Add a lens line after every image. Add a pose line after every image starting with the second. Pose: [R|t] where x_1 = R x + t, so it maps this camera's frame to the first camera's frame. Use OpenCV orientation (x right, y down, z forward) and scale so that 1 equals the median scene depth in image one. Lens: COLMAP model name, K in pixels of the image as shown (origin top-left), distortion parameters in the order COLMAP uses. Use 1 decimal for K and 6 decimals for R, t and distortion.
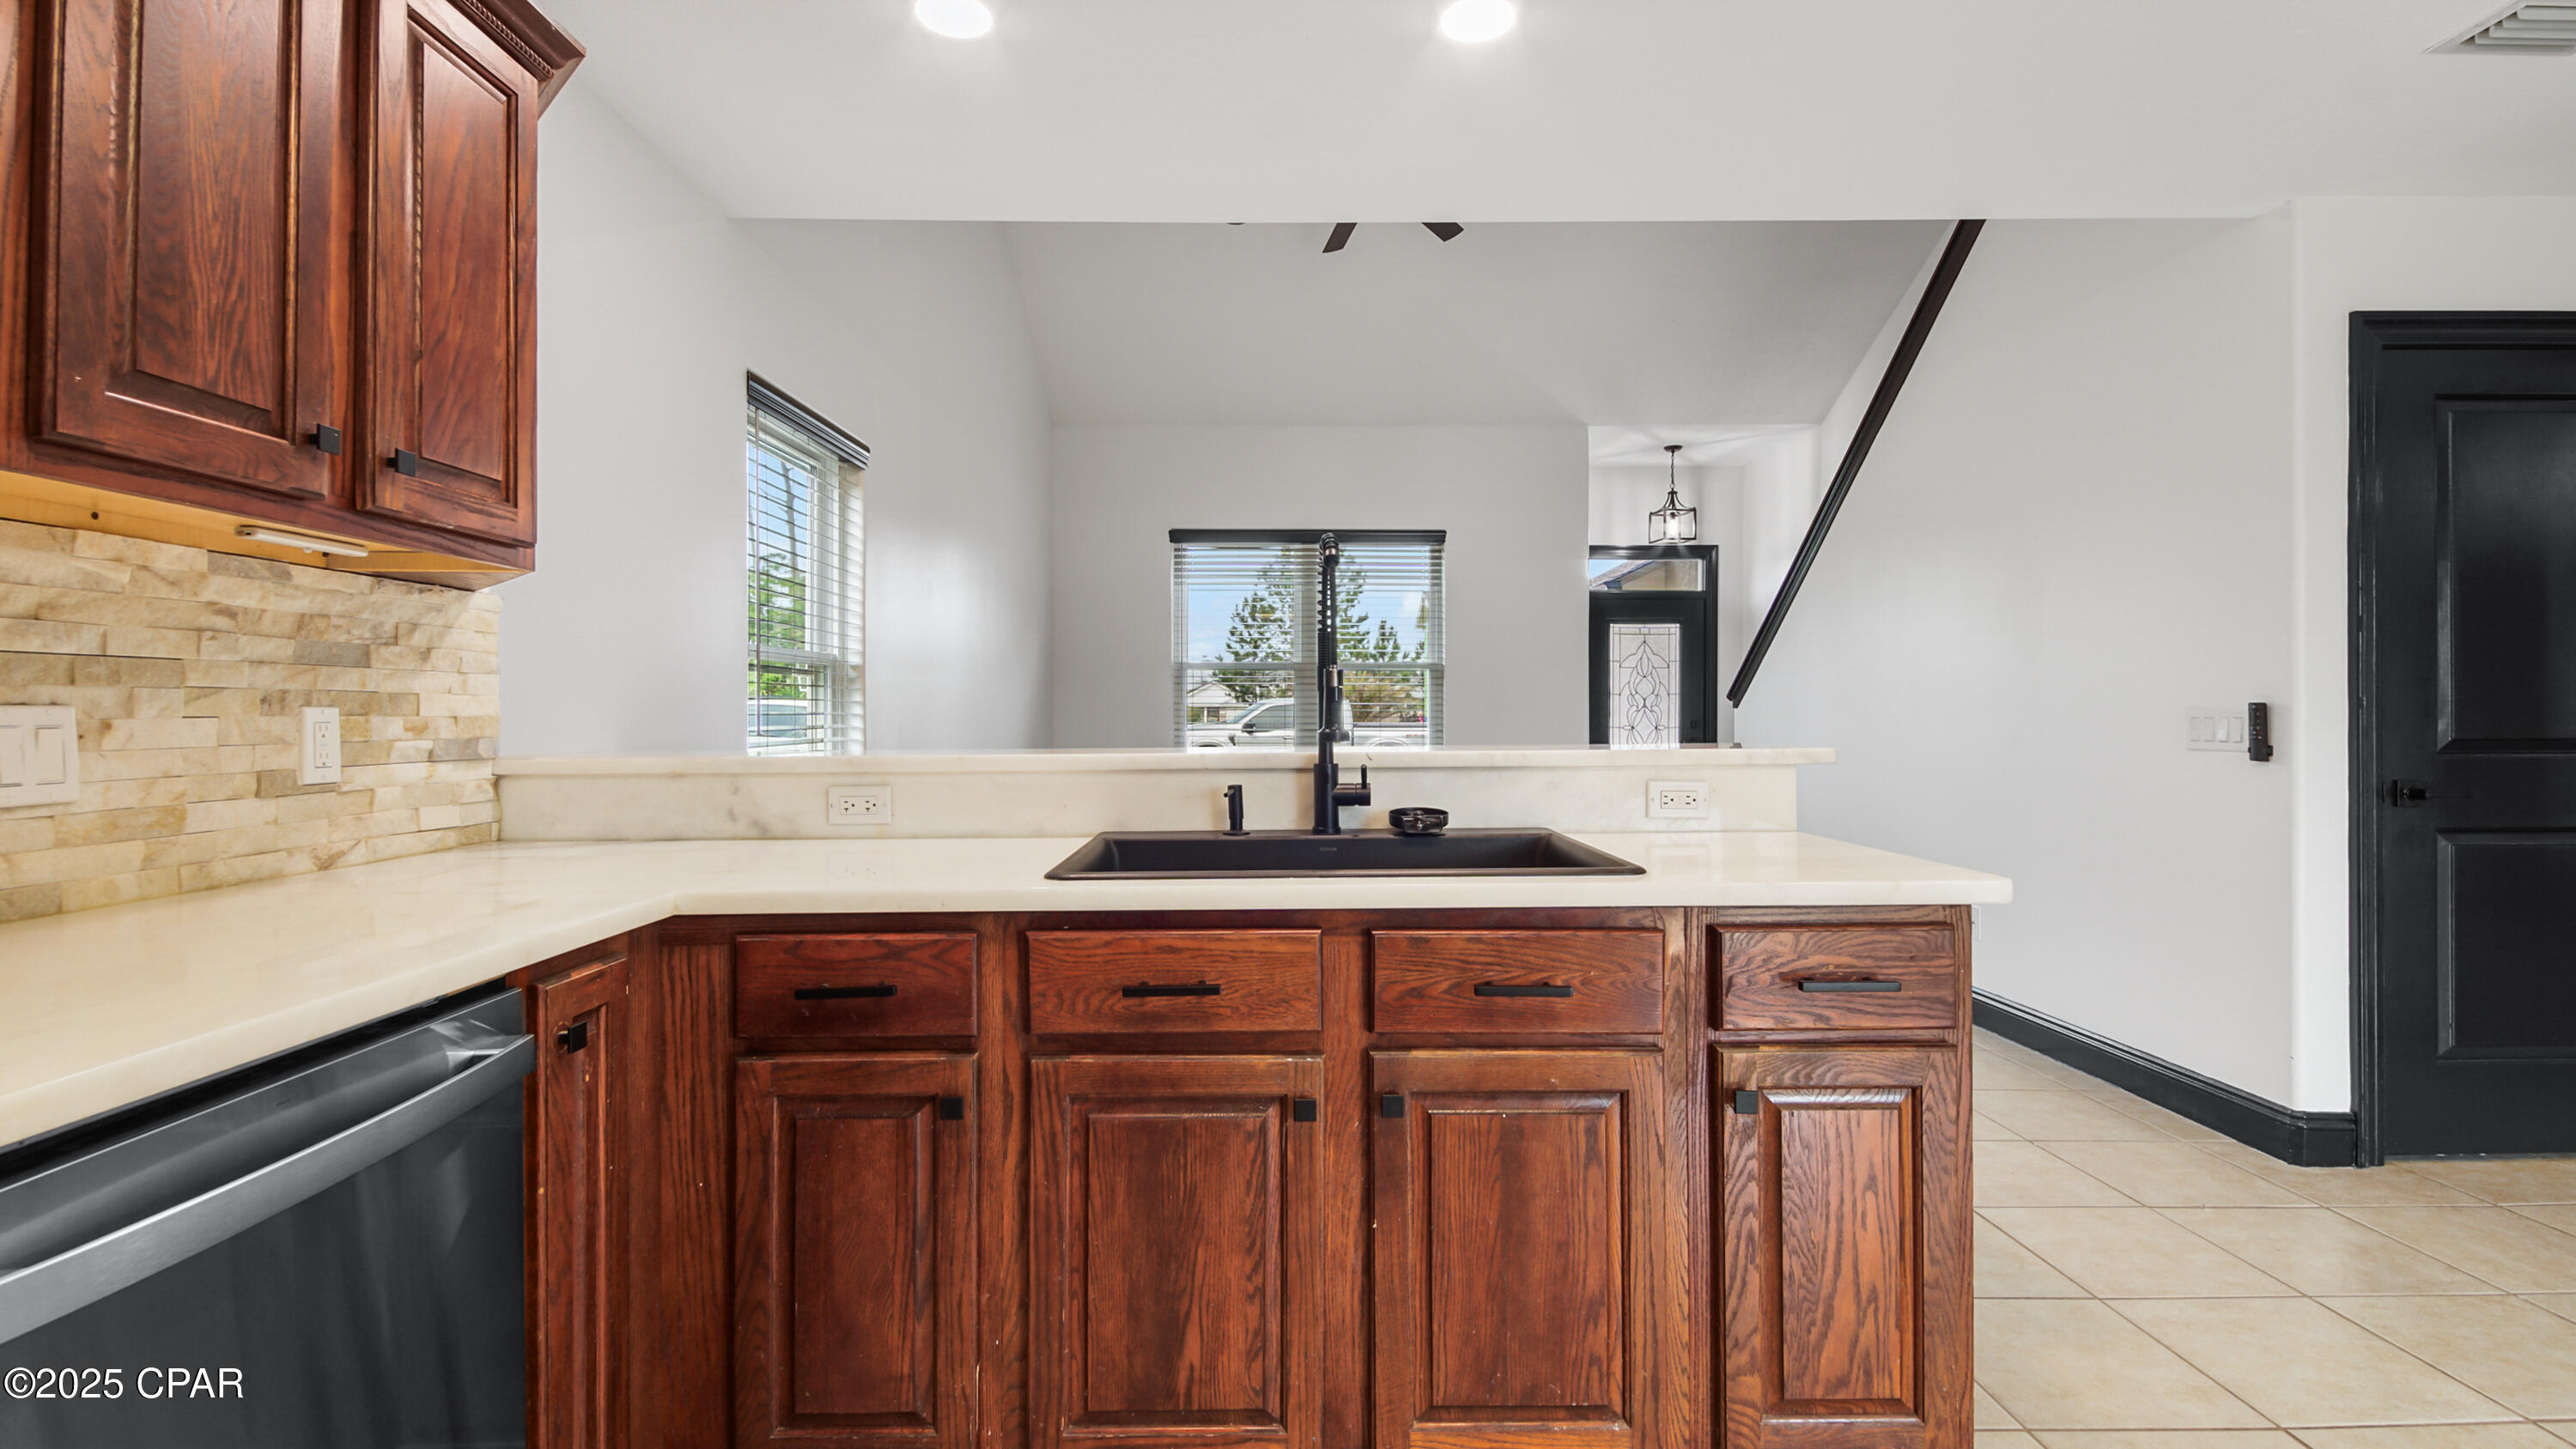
lens RADIAL K [[1138.2, 0, 1260.6], [0, 1138.2, 713.8], [0, 0, 1]] dist [0.031733, -0.000118]
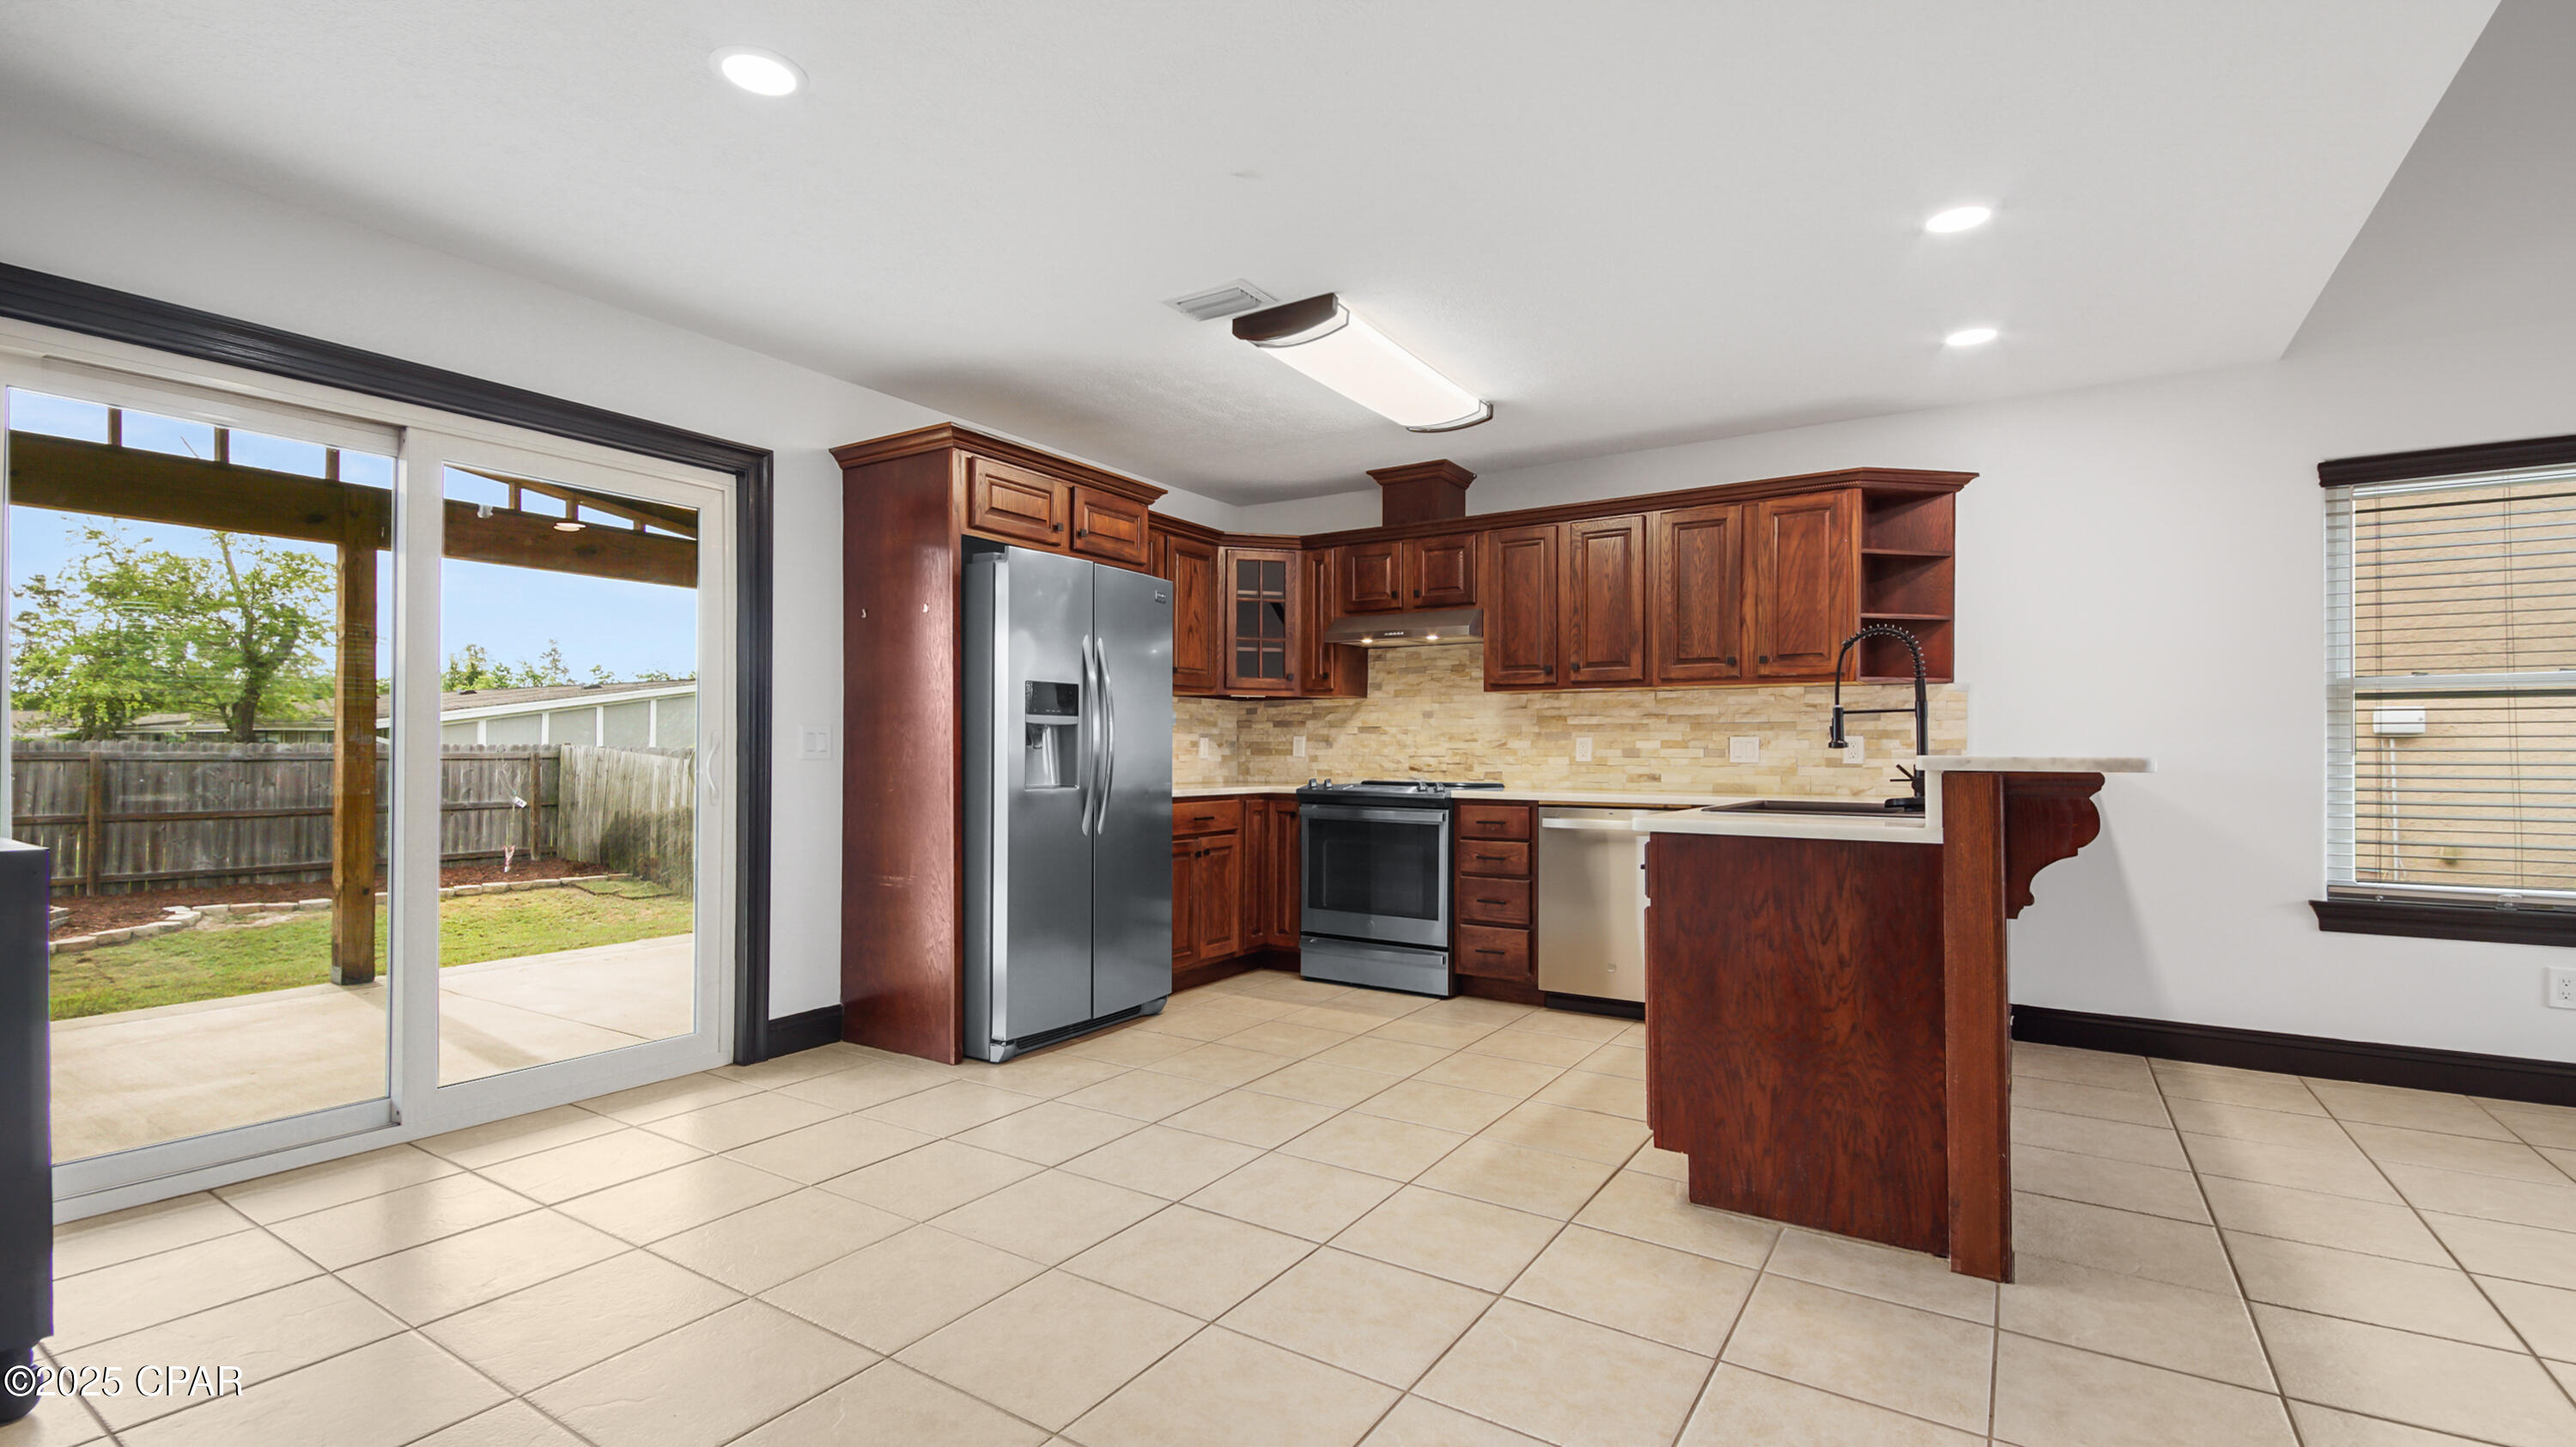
lens RADIAL K [[1071.6, 0, 1349.8], [0, 1071.6, 737.7], [0, 0, 1]] dist [-0.021990, -0.000454]
pose [[-0.495469, -0.011499, -0.868550, 2.215314], [-0.004388, 0.999933, -0.010735, 0.033696], [0.868615, -0.001507, -0.495486, 1.361284]]
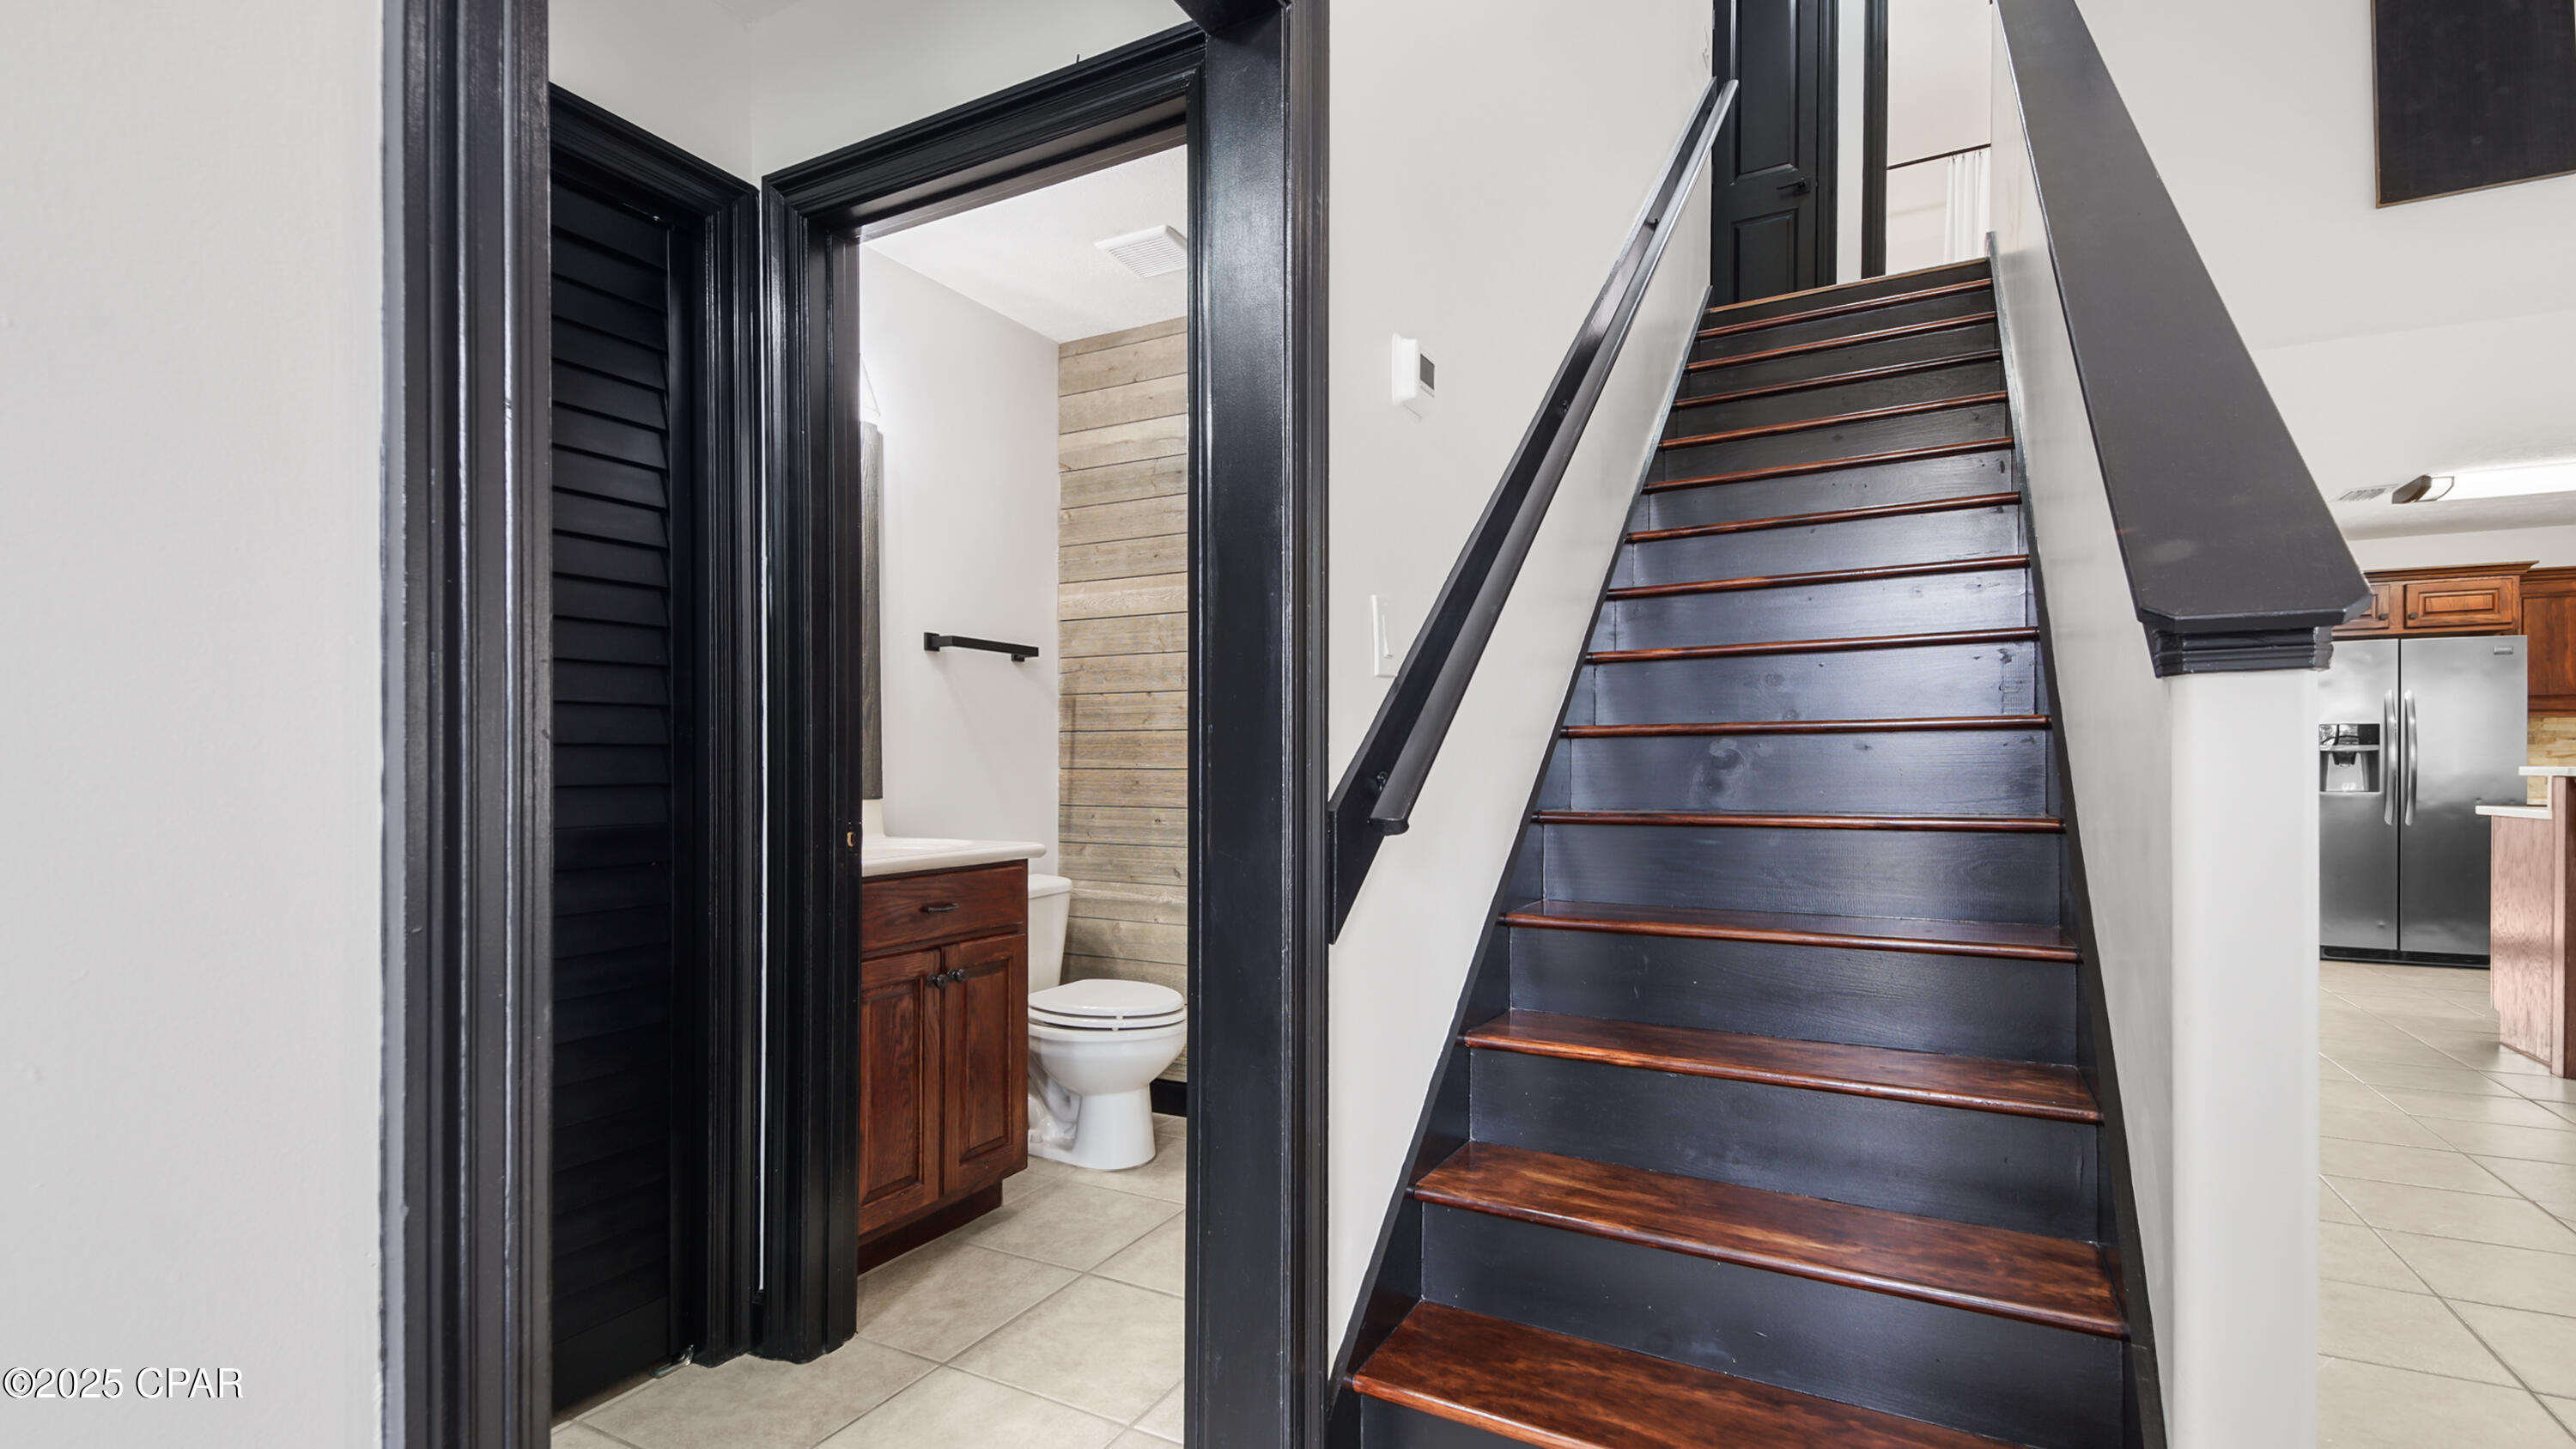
lens RADIAL K [[1170.6, 0, 1299.8], [0, 1170.6, 774.0], [0, 0, 1]] dist [0.033880, -0.017097]
pose [[-0.878368, -0.001291, 0.477983, 1.734518], [0.002172, 0.999975, 0.006692, 0.023509], [-0.477980, 0.006916, -0.878343, 4.906569]]
